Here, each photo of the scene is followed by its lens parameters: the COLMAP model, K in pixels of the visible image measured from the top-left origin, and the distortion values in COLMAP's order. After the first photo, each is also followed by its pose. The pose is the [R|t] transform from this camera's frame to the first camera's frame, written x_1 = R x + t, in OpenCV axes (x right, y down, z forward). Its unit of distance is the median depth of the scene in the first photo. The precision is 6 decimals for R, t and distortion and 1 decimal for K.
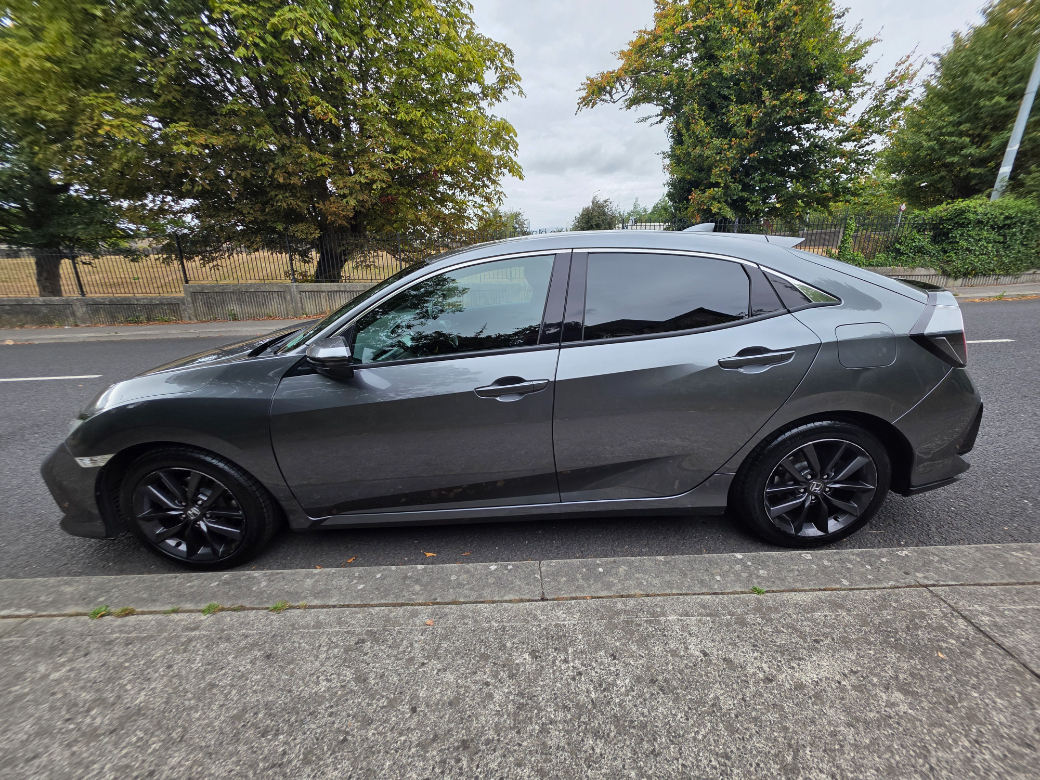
lens RADIAL K [[415.7, 0, 520.3], [0, 415.7, 386.0], [0, 0, 1]] dist [-0.002054, 0.000380]
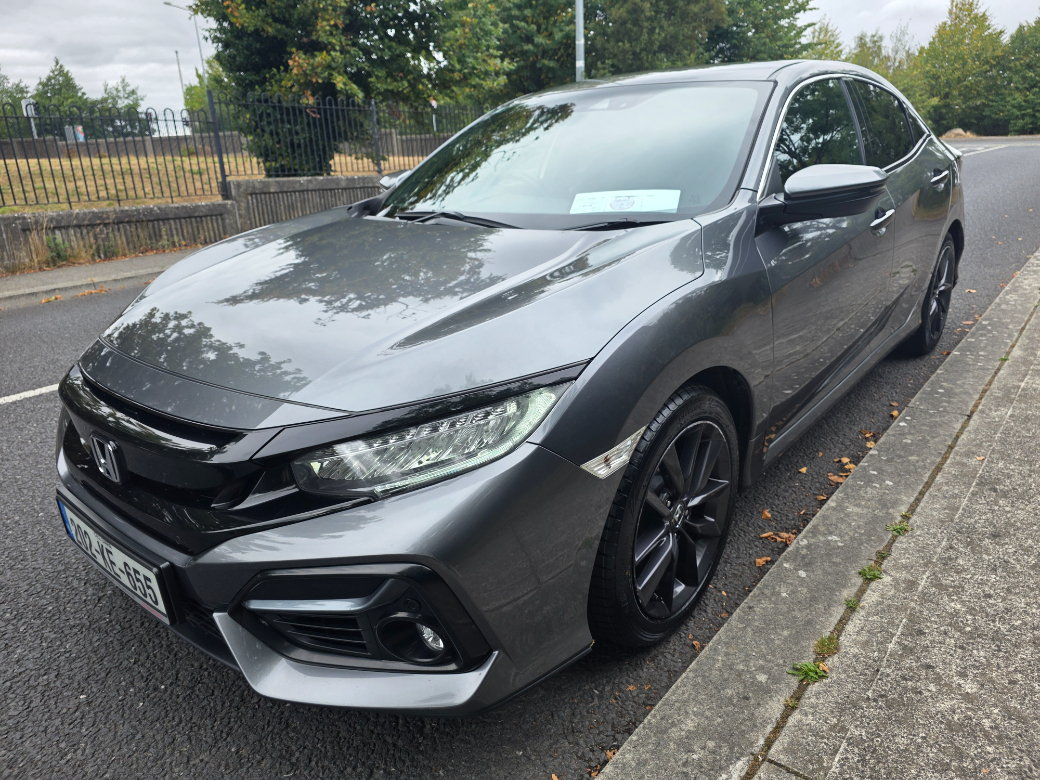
lens RADIAL K [[704.7, 0, 520.8], [0, 704.7, 391.4], [0, 0, 1]] dist [-0.001398, 0.000290]
pose [[0.640717, -0.244531, 0.727796, -1.841694], [0.251109, 0.962534, 0.102336, 0.006556], [-0.725552, 0.117188, 0.678115, 0.610870]]
